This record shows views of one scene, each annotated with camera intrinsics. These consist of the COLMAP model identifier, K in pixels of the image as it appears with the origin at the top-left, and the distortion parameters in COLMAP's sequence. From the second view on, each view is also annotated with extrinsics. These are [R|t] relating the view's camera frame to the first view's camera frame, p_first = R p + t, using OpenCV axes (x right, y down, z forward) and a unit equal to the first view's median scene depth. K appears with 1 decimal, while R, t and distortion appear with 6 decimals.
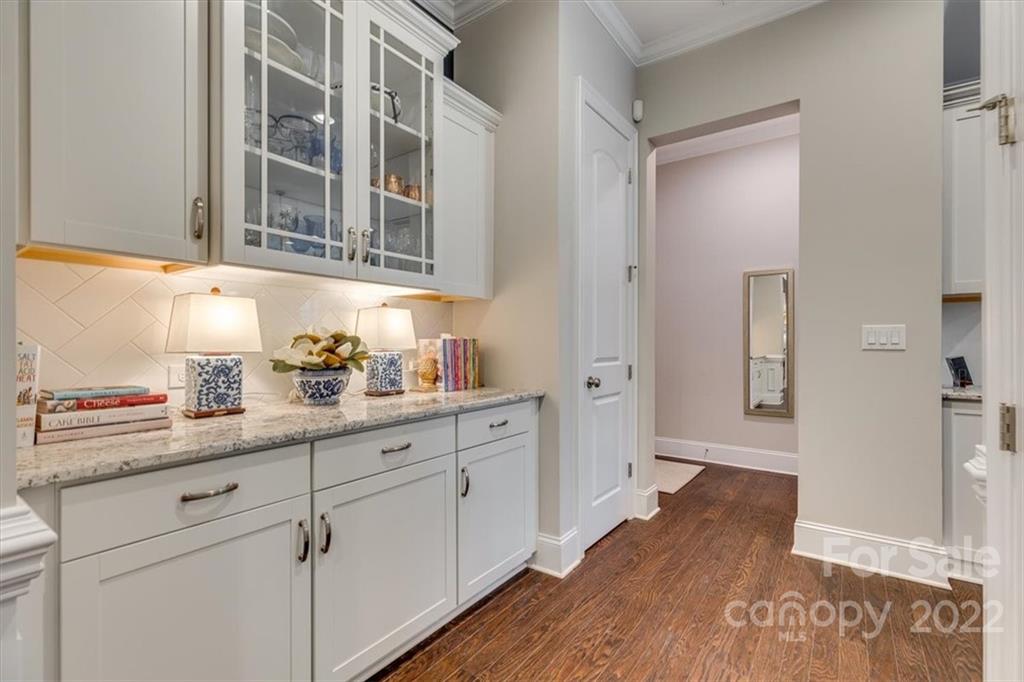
lens RADIAL K [[467.3, 0, 511.4], [0, 467.3, 340.3], [0, 0, 1]] dist [-0.001106, 0.000825]
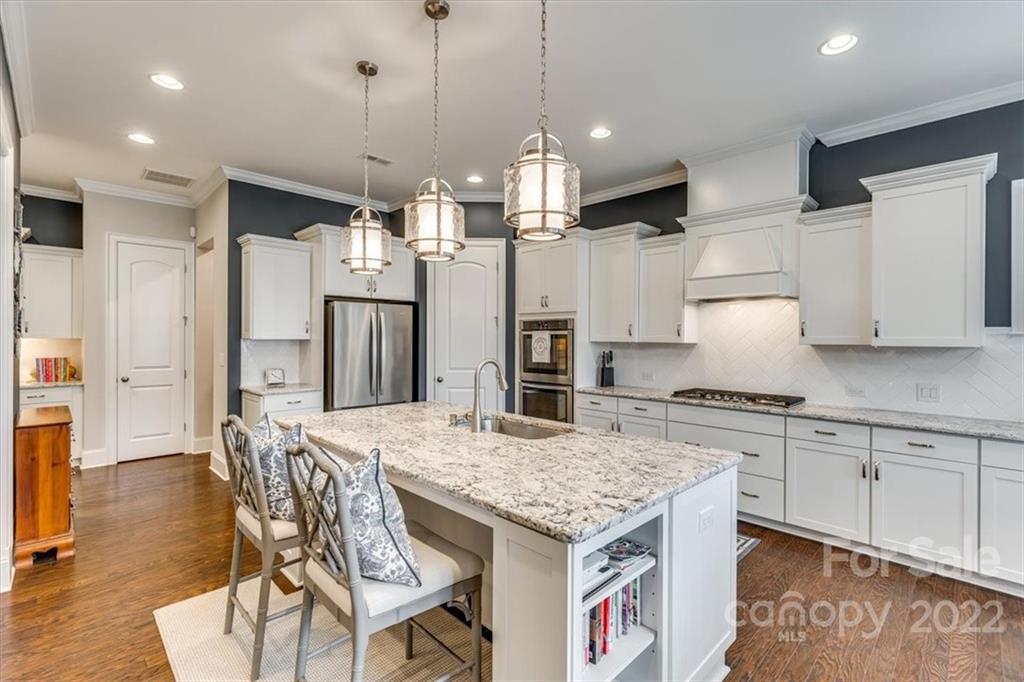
lens RADIAL K [[466.1, 0, 518.2], [0, 466.1, 340.1], [0, 0, 1]] dist [0.001841, -0.000027]
pose [[0.988465, 0.007474, -0.151262, 2.143308], [-0.004637, 0.999807, 0.019102, -0.124189], [0.151376, -0.018180, 0.988309, -0.720449]]
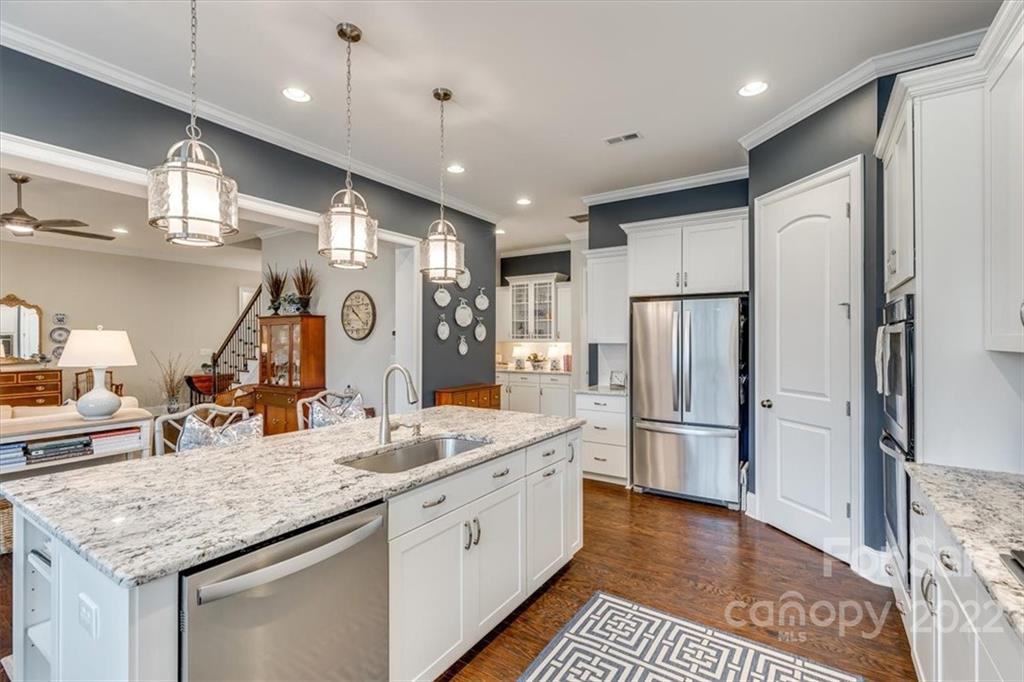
lens RADIAL K [[466.1, 0, 520.8], [0, 466.1, 336.0], [0, 0, 1]] dist [0.001841, -0.000027]
pose [[0.060465, -0.004455, -0.998160, 2.798296], [0.006556, 0.999970, -0.004066, -0.111633], [0.998149, -0.006298, 0.060493, 0.405703]]
